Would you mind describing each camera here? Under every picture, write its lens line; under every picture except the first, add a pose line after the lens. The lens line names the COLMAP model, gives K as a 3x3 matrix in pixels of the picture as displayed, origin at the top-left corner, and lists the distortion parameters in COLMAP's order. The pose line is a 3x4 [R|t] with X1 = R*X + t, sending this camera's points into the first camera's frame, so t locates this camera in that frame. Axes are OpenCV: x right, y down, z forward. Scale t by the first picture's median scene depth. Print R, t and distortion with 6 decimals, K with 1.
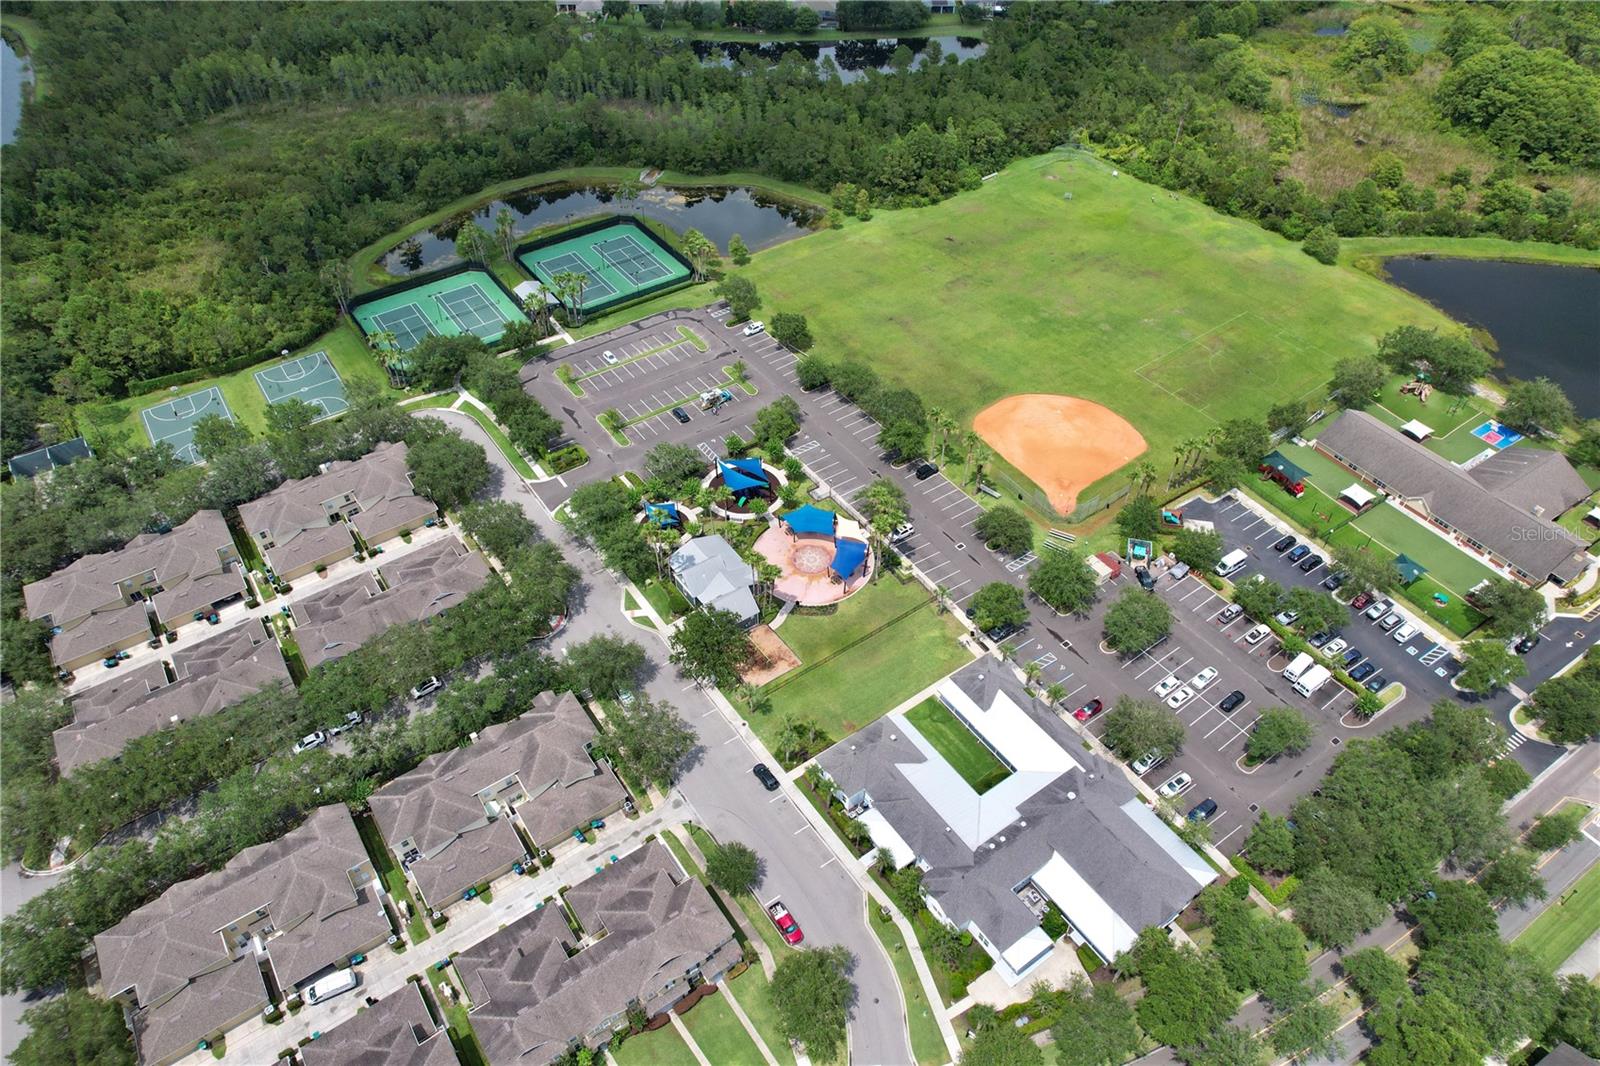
lens RADIAL K [[1038.6, 0, 777.7], [0, 1038.6, 538.6], [0, 0, 1]] dist [-0.092231, 0.099858]
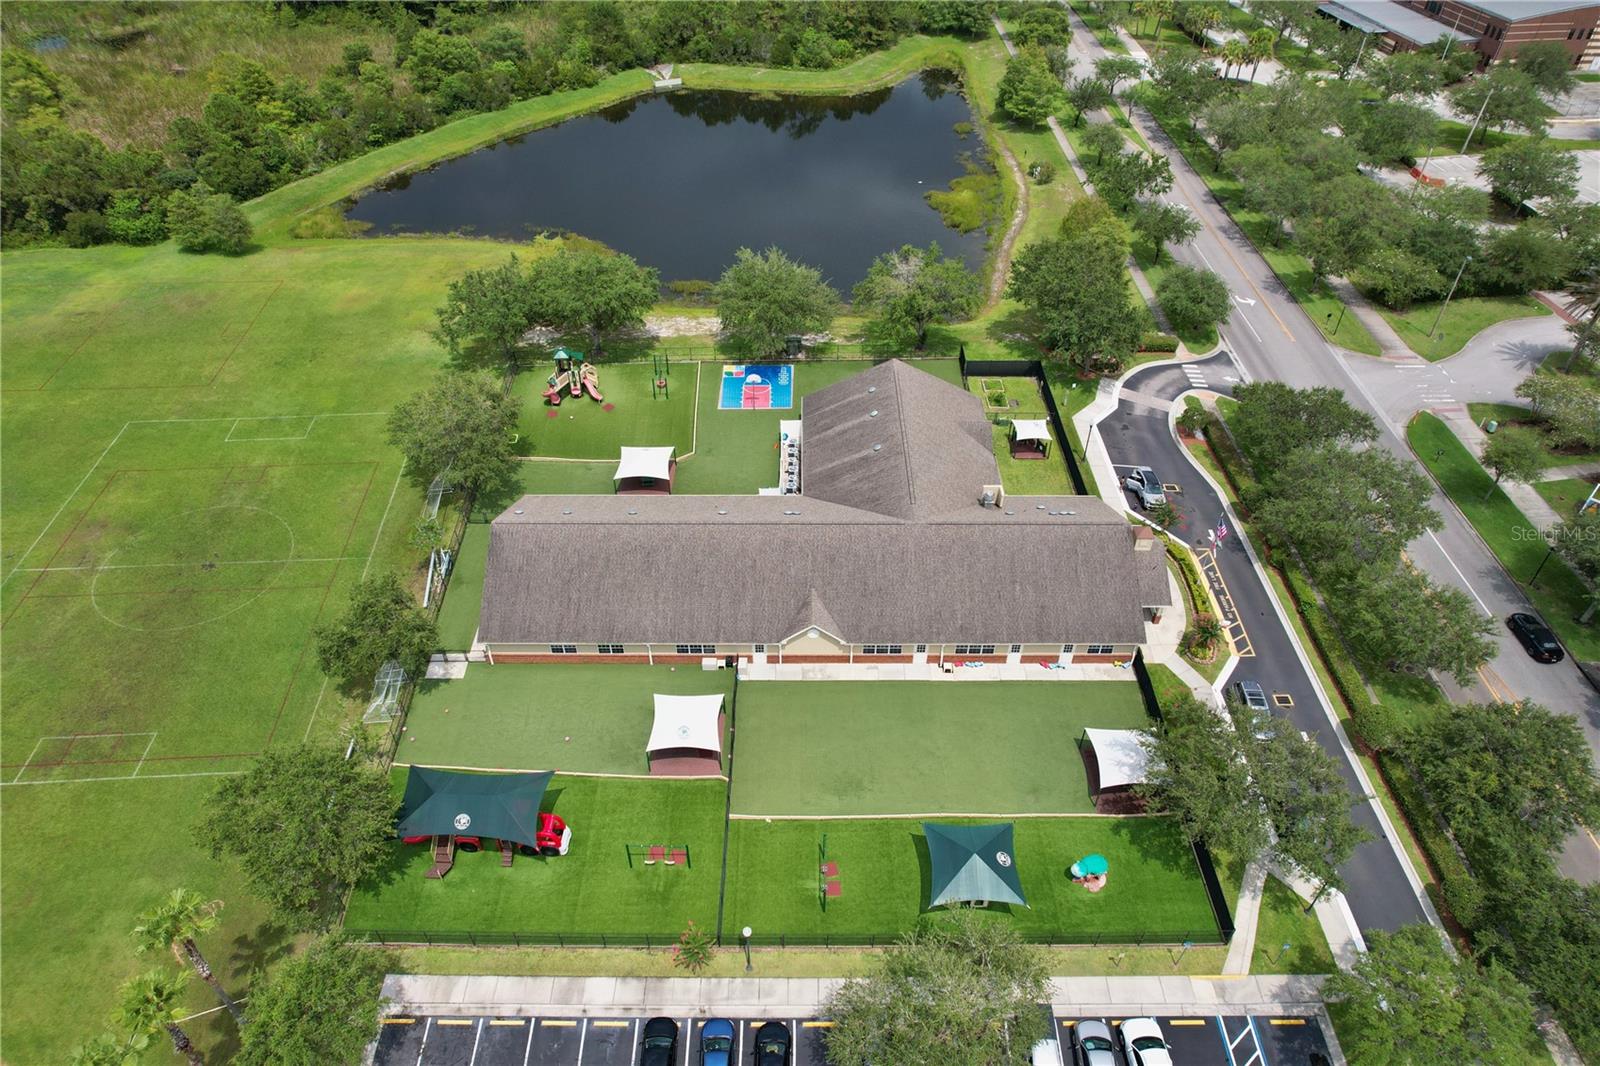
lens RADIAL K [[1038.6, 0, 777.7], [0, 1038.6, 538.6], [0, 0, 1]] dist [-0.092231, 0.099858]
pose [[0.550105, -0.544380, 0.633274, 0.356293], [0.590186, 0.789936, 0.166375, -0.114963], [-0.590817, 0.282226, 0.755833, 0.624415]]
